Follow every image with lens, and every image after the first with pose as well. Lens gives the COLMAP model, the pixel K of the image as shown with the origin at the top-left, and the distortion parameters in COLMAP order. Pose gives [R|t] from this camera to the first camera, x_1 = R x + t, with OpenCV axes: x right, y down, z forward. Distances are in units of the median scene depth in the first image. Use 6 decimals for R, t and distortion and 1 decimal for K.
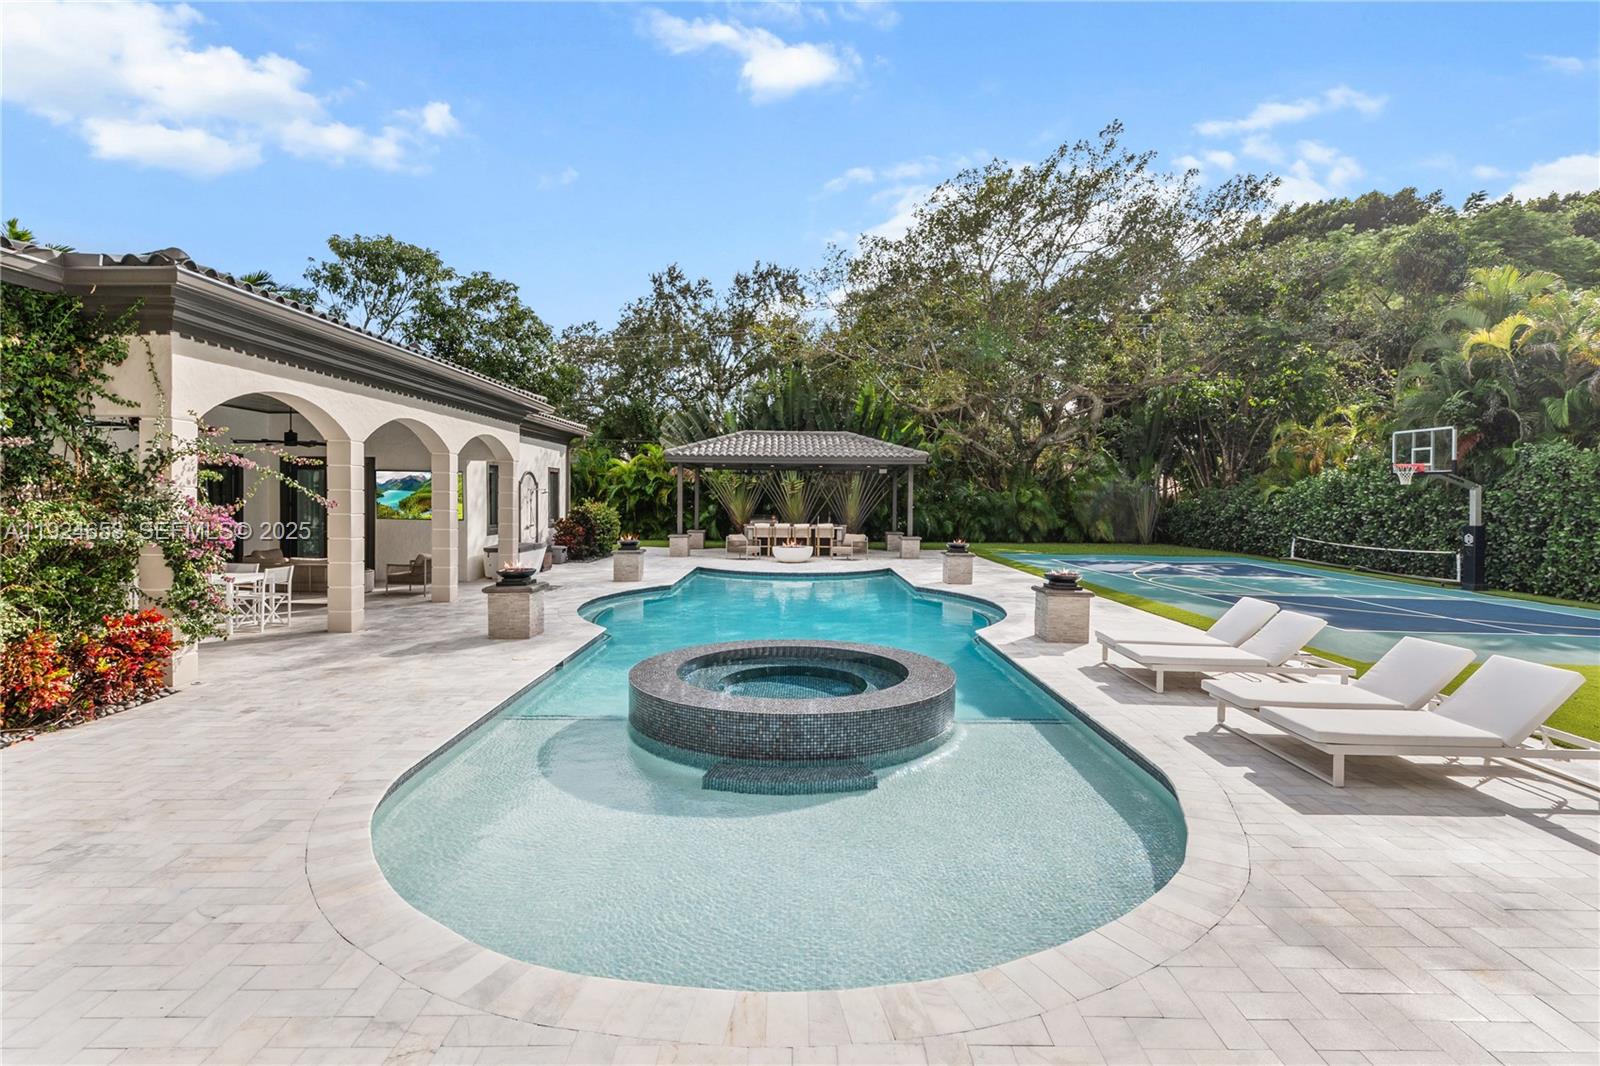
lens RADIAL K [[783.9, 0, 800.0], [0, 783.9, 533.0], [0, 0, 1]] dist [-0.018078, -0.000252]
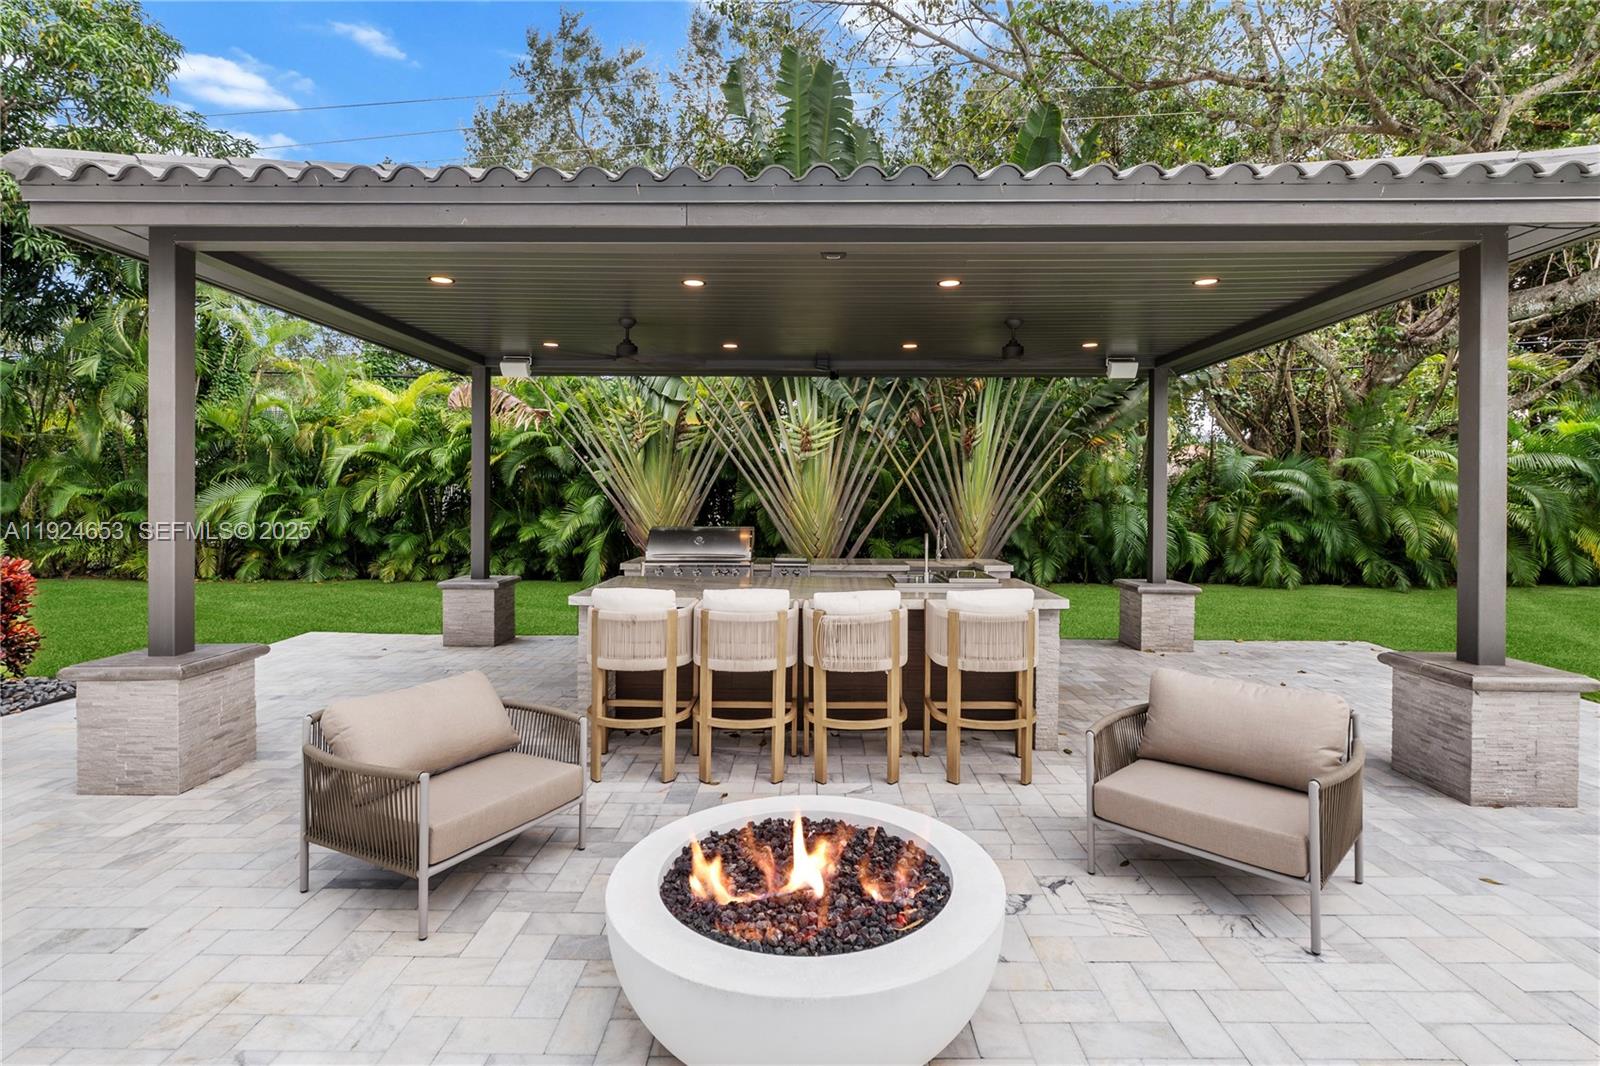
lens RADIAL K [[783.9, 0, 800.0], [0, 783.9, 533.0], [0, 0, 1]] dist [-0.018078, -0.000252]
pose [[0.999887, 0.000063, -0.015044, -0.006734], [0.000205, 0.999841, 0.017832, -0.023118], [0.015043, -0.017833, 0.999728, 0.635576]]
